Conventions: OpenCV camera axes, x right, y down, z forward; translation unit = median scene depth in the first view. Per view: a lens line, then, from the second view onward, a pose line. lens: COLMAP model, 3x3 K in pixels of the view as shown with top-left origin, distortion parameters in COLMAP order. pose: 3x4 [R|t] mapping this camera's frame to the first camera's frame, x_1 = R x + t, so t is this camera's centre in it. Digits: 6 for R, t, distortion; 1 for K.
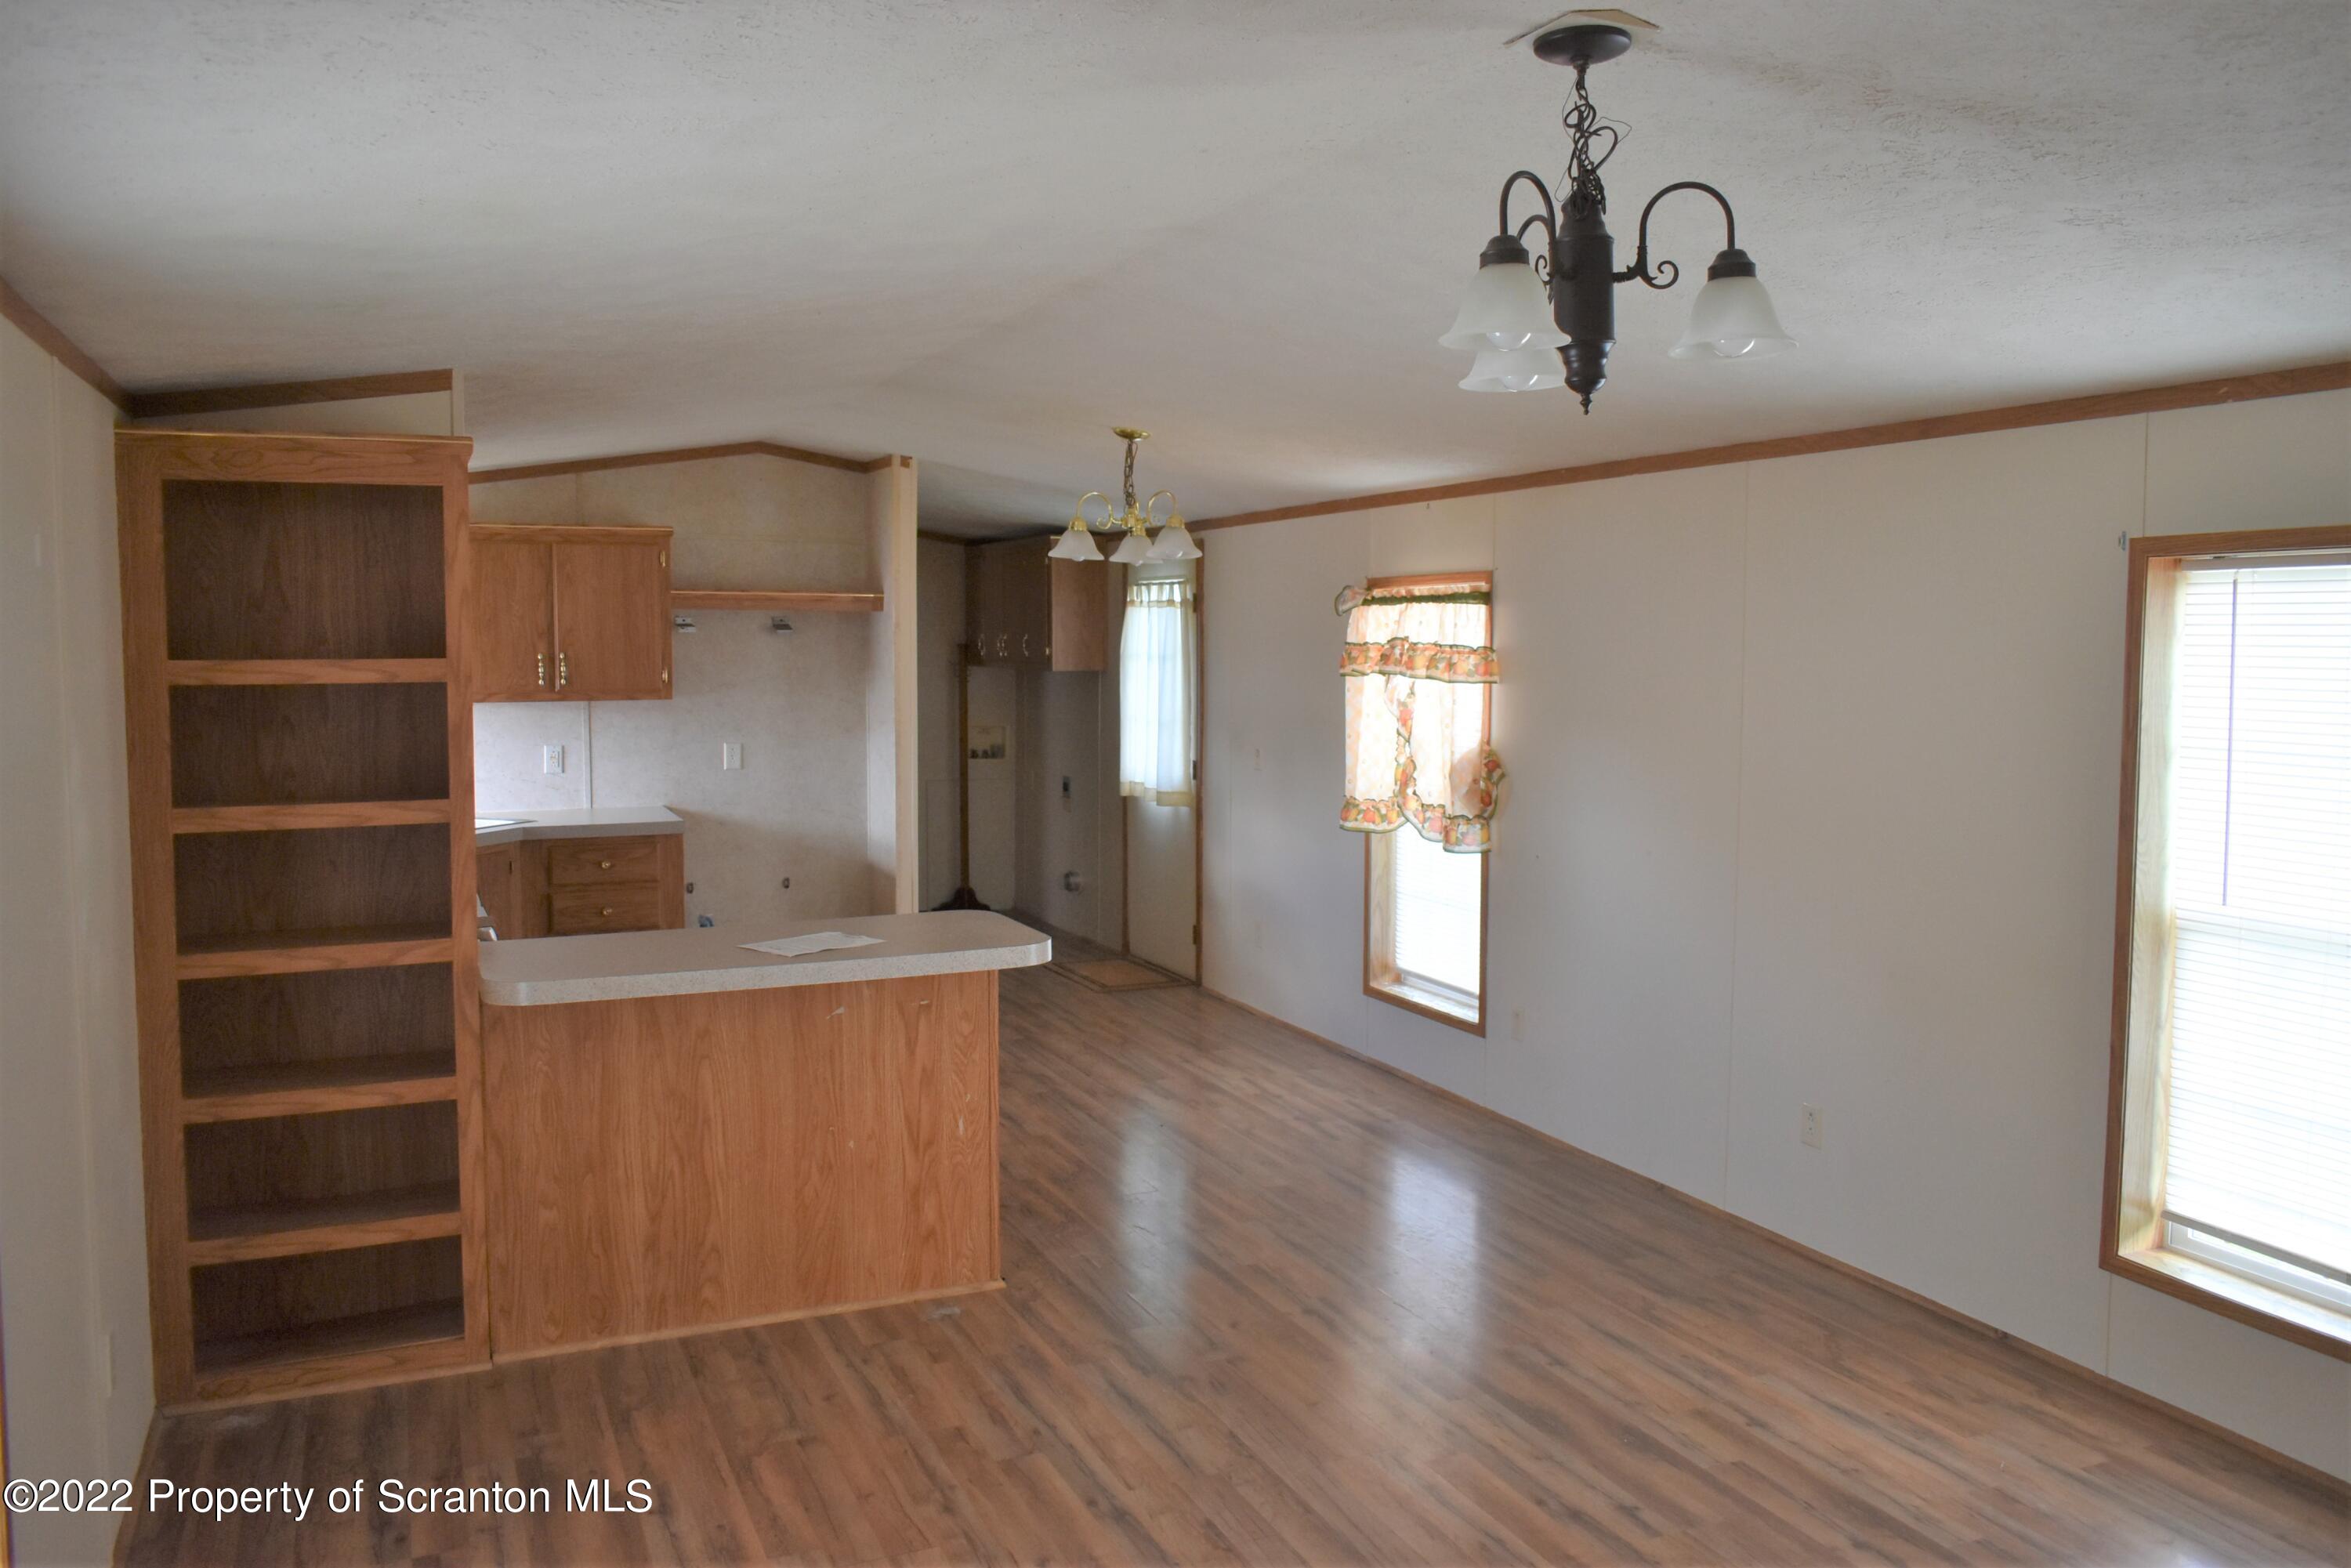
lens RADIAL K [[1844.5, 0, 1175.5], [0, 1844.5, 784.0], [0, 0, 1]] dist [-0.006555, -0.002149]
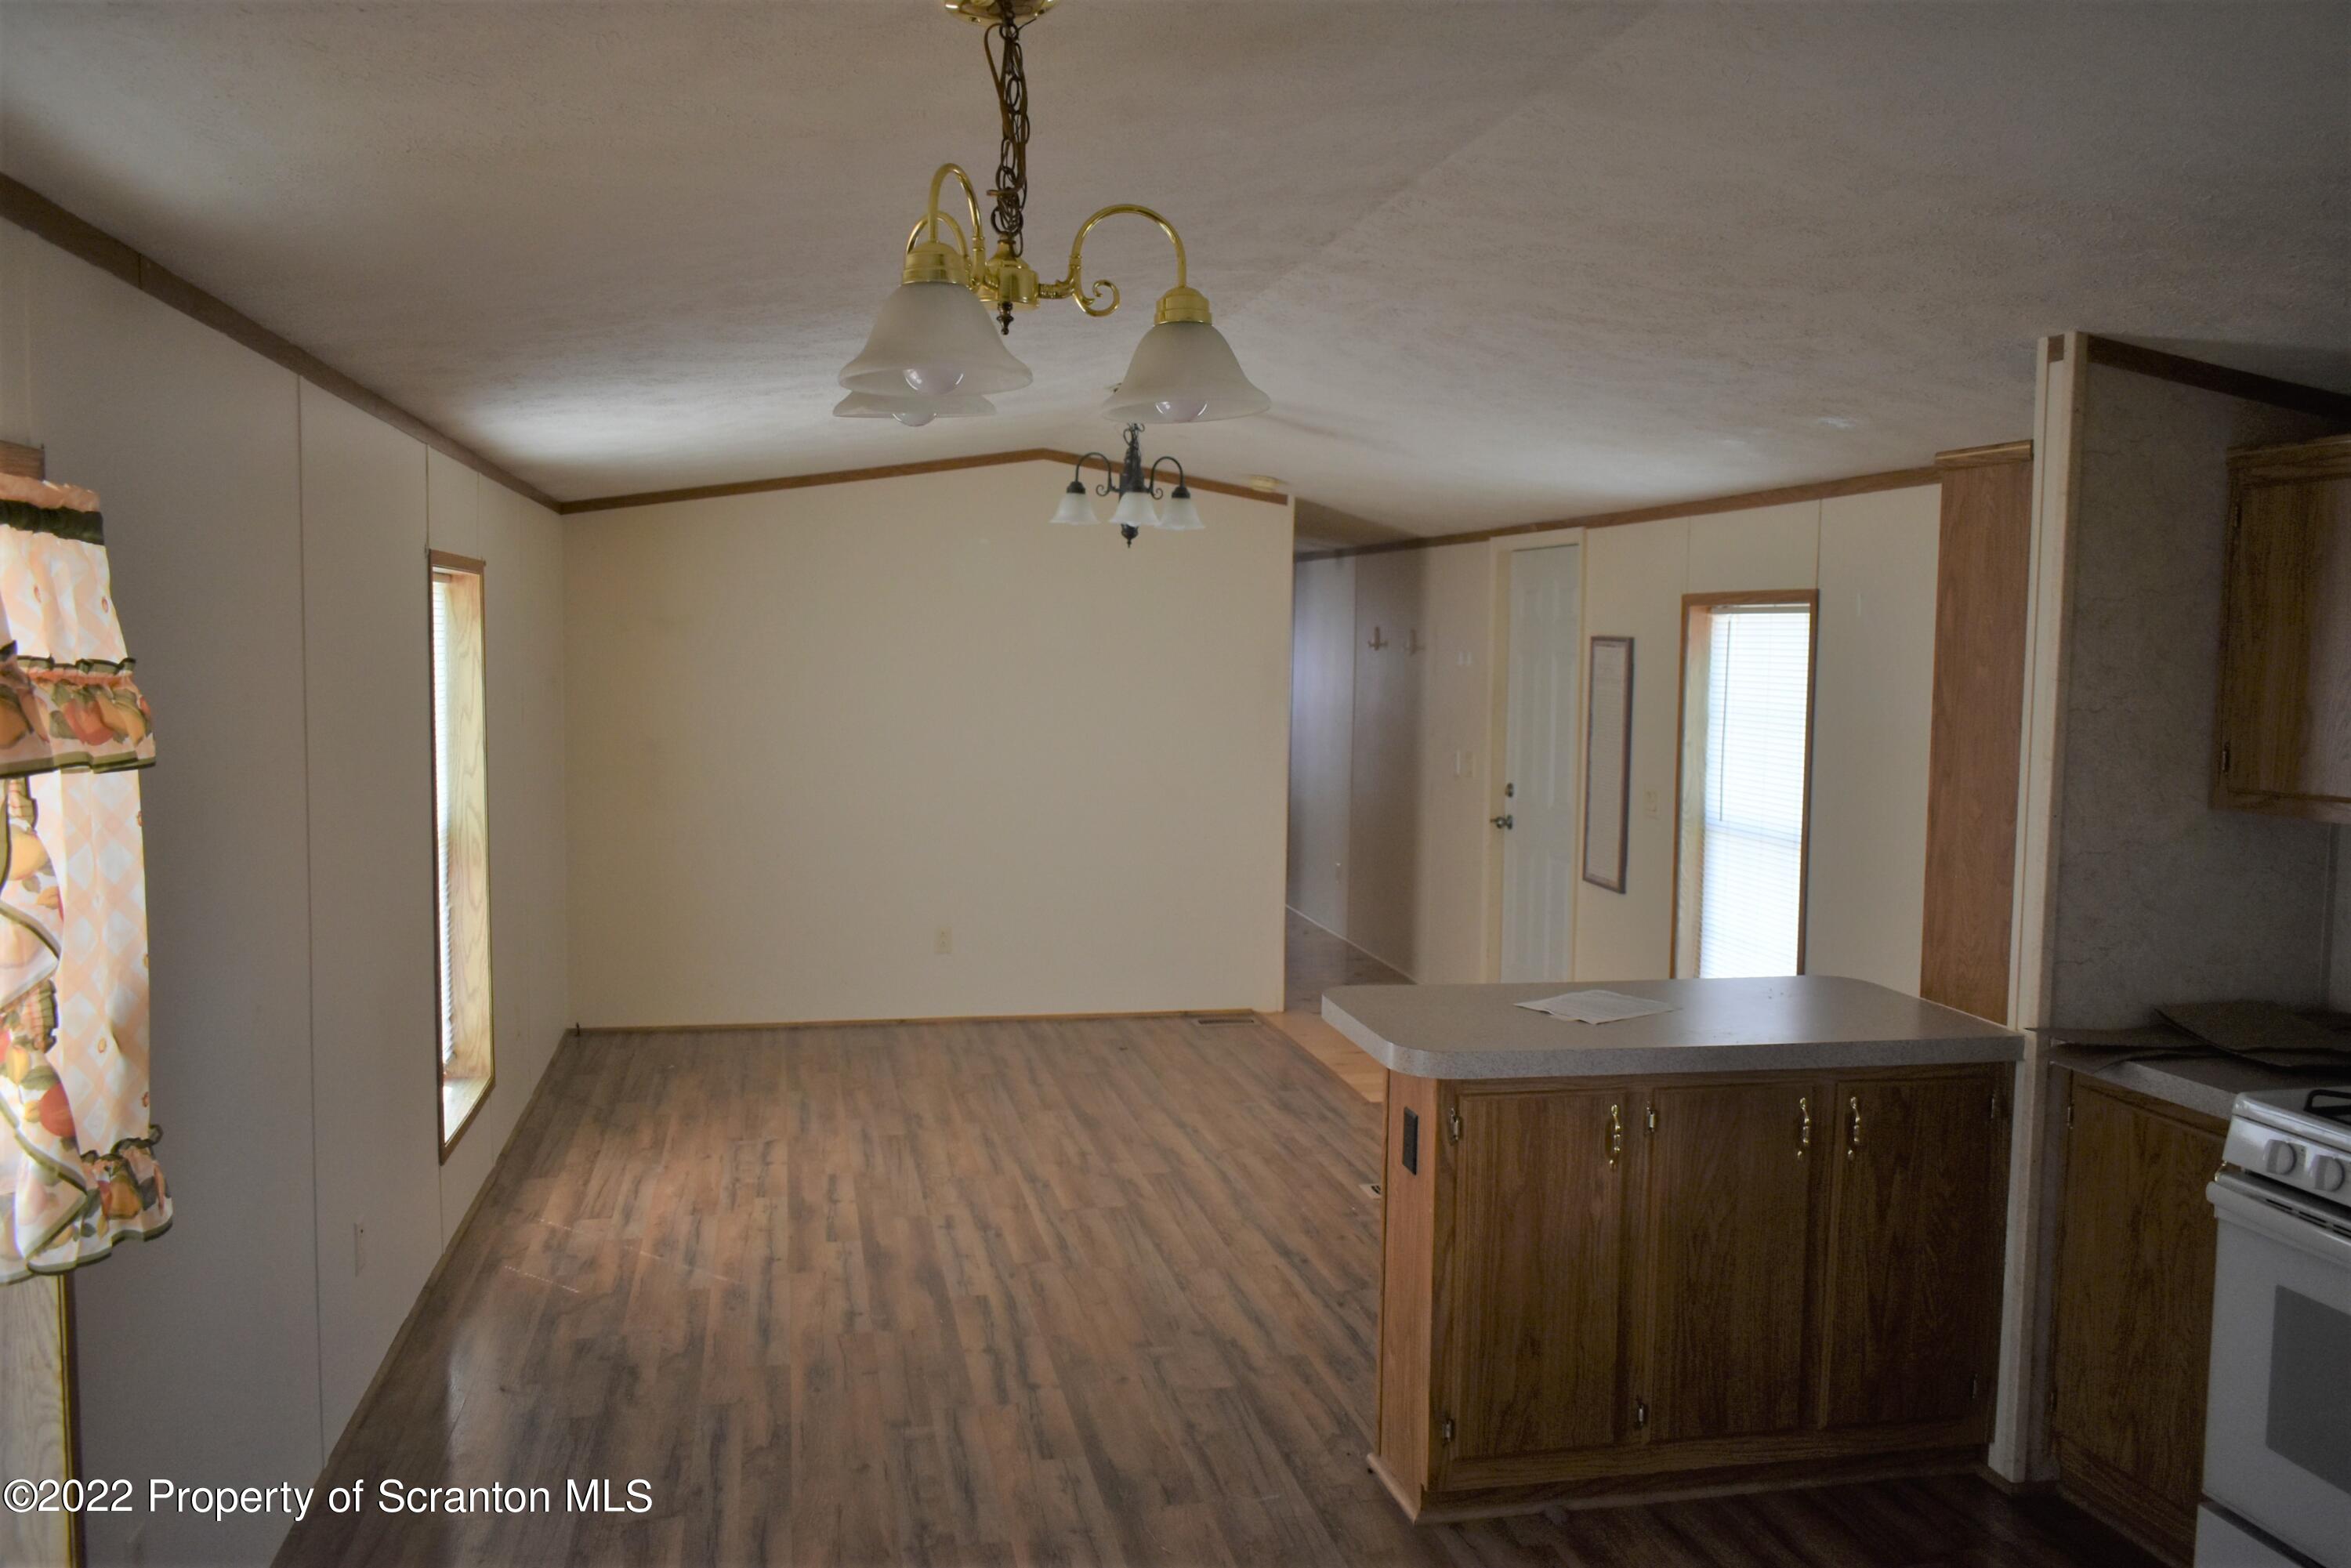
lens RADIAL K [[1844.5, 0, 1175.5], [0, 1844.5, 784.0], [0, 0, 1]] dist [-0.006555, -0.002149]
pose [[-0.981655, -0.029586, 0.188356, -0.175617], [-0.000021, 0.987904, 0.155069, -0.162731], [-0.190666, 0.152221, -0.969781, 2.013369]]
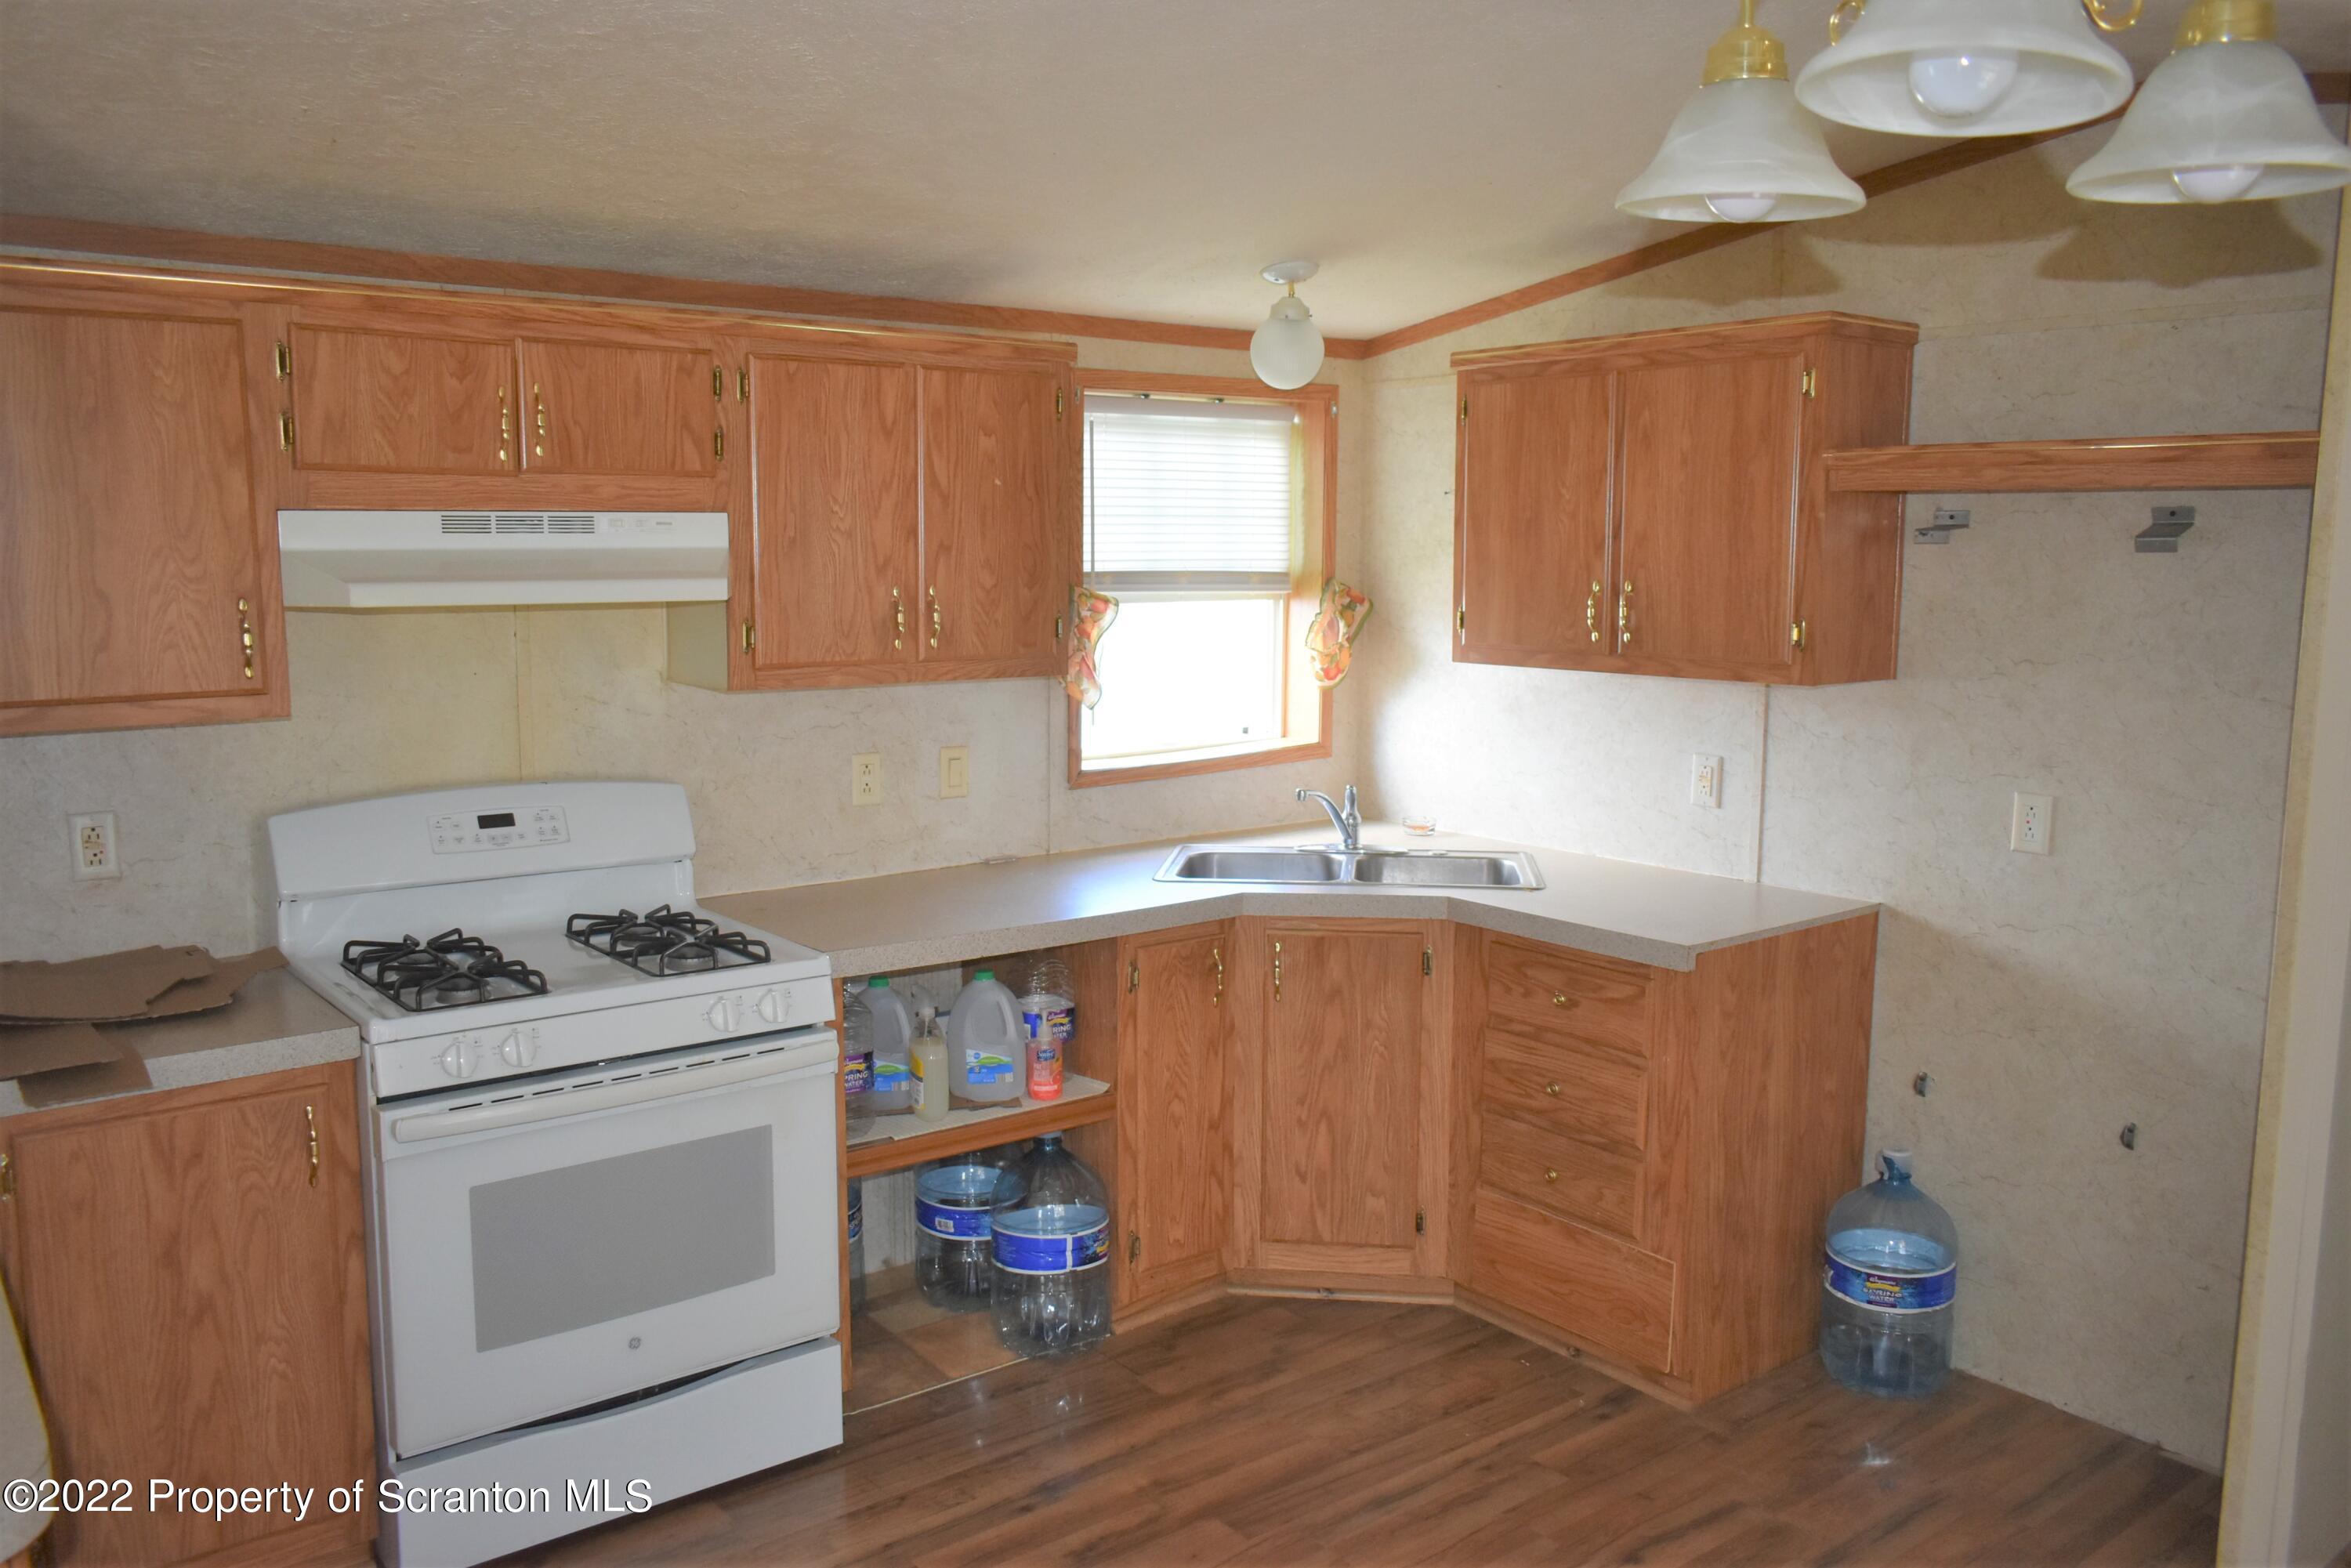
lens RADIAL K [[1844.5, 0, 1175.5], [0, 1844.5, 784.0], [0, 0, 1]] dist [-0.006555, -0.002149]
pose [[0.253908, 0.131883, -0.958195, 0.256978], [-0.081820, 0.990038, 0.114585, -0.114000], [0.963761, 0.049305, 0.262170, 1.328654]]
